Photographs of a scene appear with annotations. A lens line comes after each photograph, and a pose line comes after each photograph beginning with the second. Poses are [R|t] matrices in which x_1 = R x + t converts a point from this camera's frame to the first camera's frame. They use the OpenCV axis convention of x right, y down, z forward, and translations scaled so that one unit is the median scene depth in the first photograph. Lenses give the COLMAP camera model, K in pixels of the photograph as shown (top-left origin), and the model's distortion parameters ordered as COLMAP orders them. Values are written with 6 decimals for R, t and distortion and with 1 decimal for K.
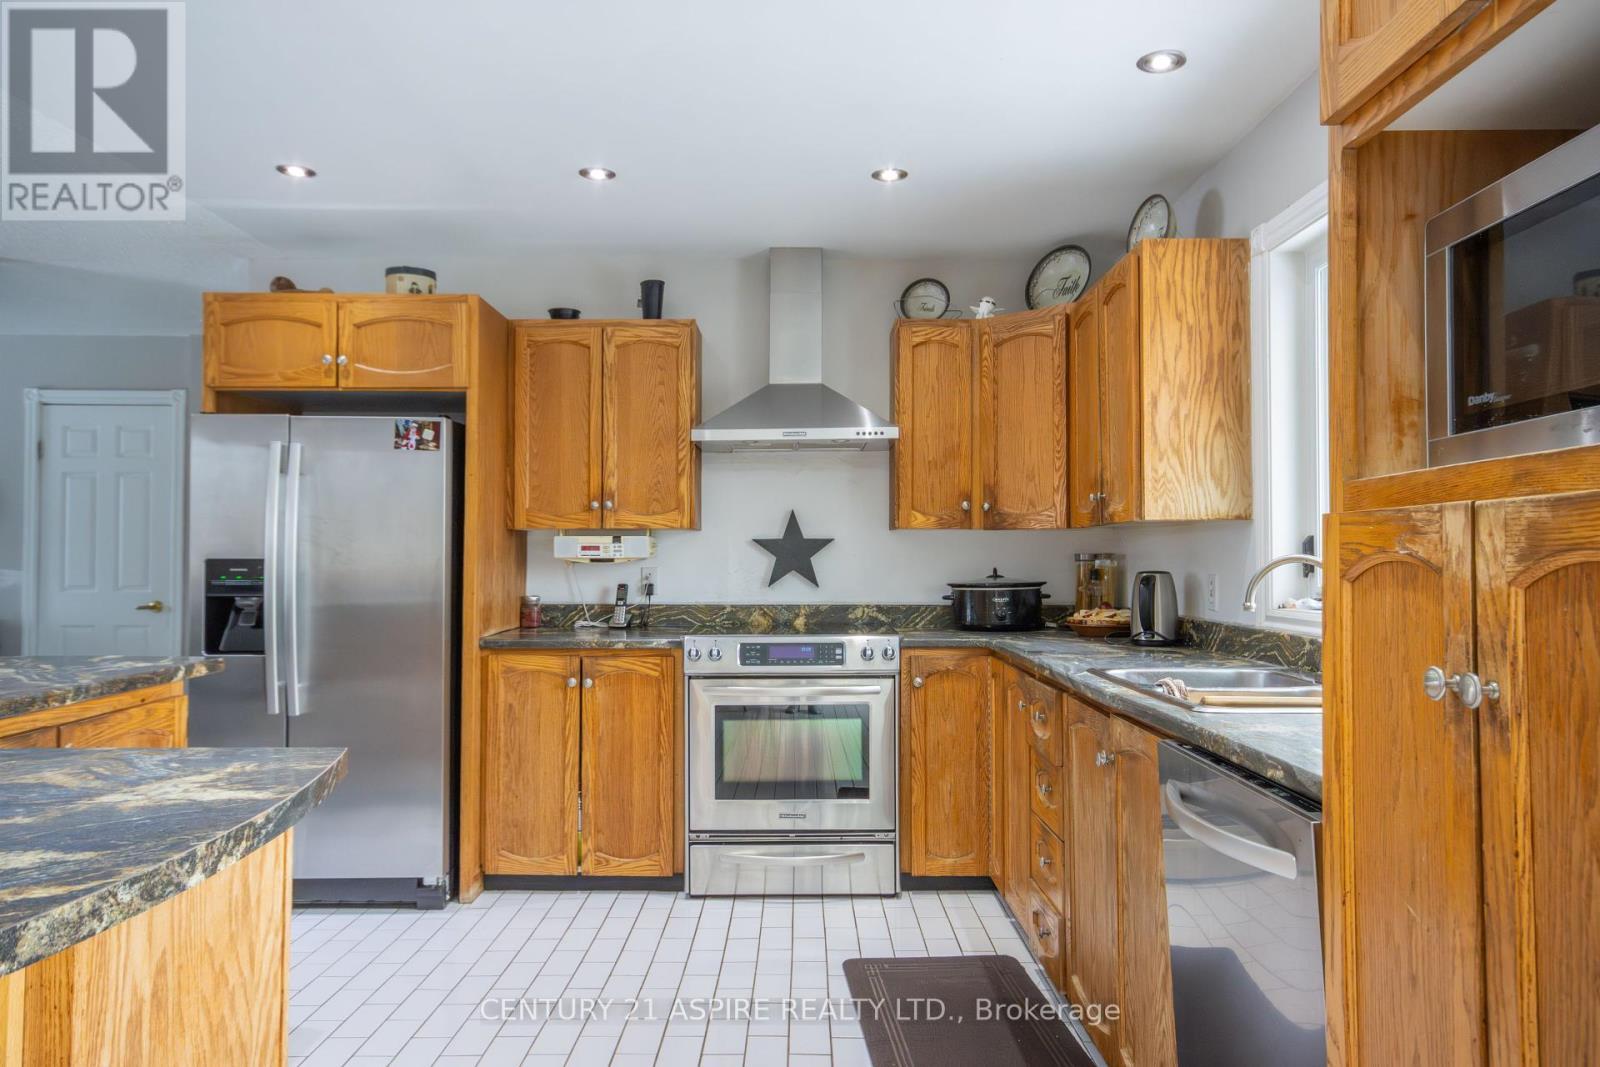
lens RADIAL K [[1082.4, 0, 829.0], [0, 1082.4, 548.8], [0, 0, 1]] dist [0.003311, 0.001413]
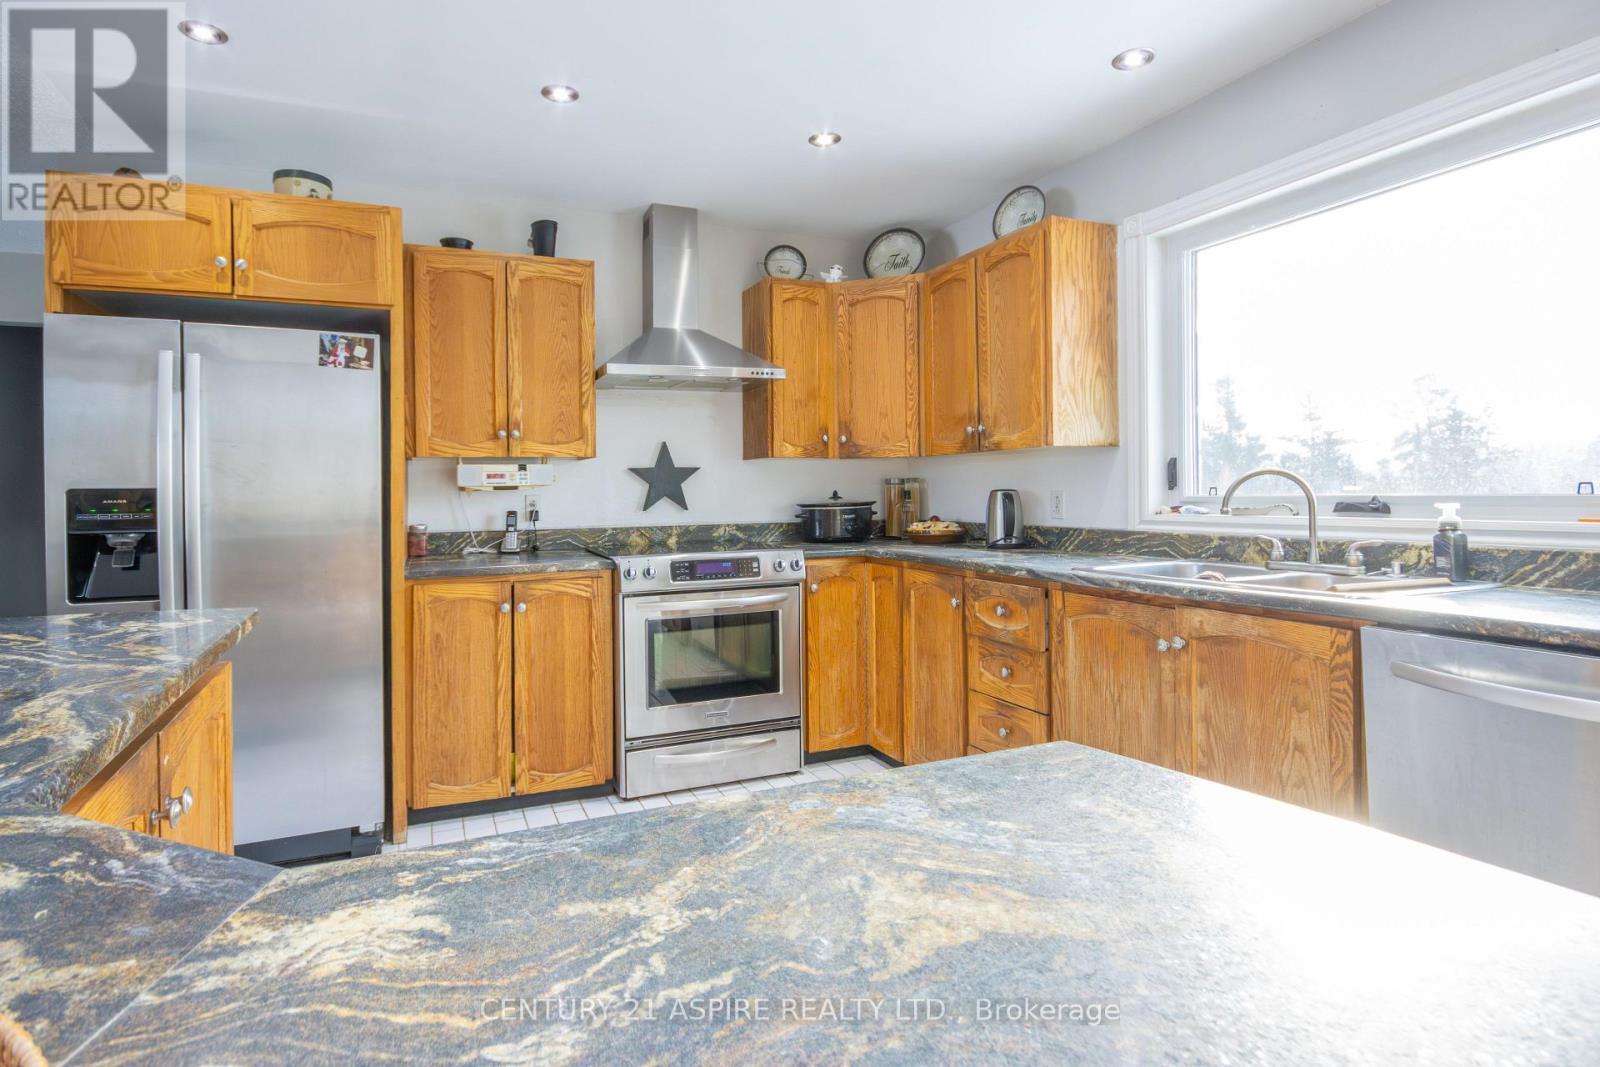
lens RADIAL K [[785.9, 0, 745.5], [0, 785.9, 505.2], [0, 0, 1]] dist [-0.000574, 0.000023]
pose [[0.931260, -0.019812, 0.363817, -0.290875], [0.011173, 0.999604, 0.025837, 0.011098], [-0.364185, -0.019997, 0.931112, 0.236247]]
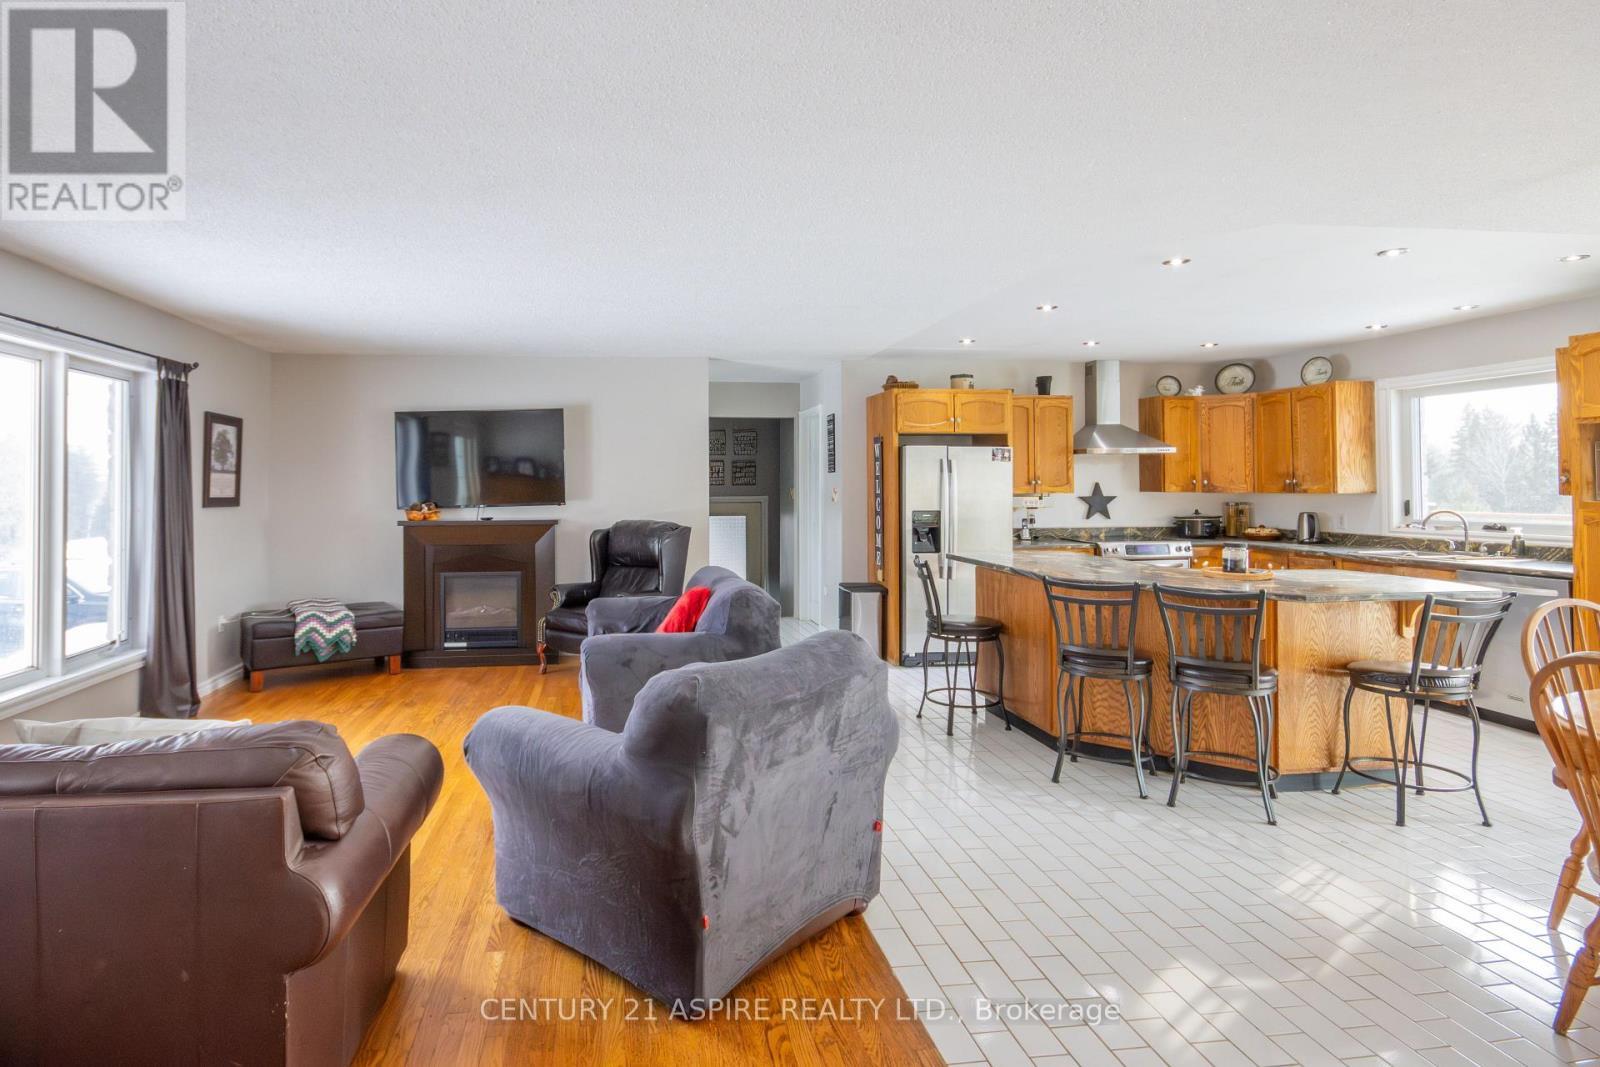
lens RADIAL K [[840.7, 0, 708.8], [0, 840.7, 473.8], [0, 0, 1]] dist [-0.002692, -0.003191]
pose [[0.995654, -0.005473, 0.092974, -1.078137], [0.005902, 0.999973, -0.004338, -0.057816], [-0.092947, 0.004868, 0.995659, -0.643058]]
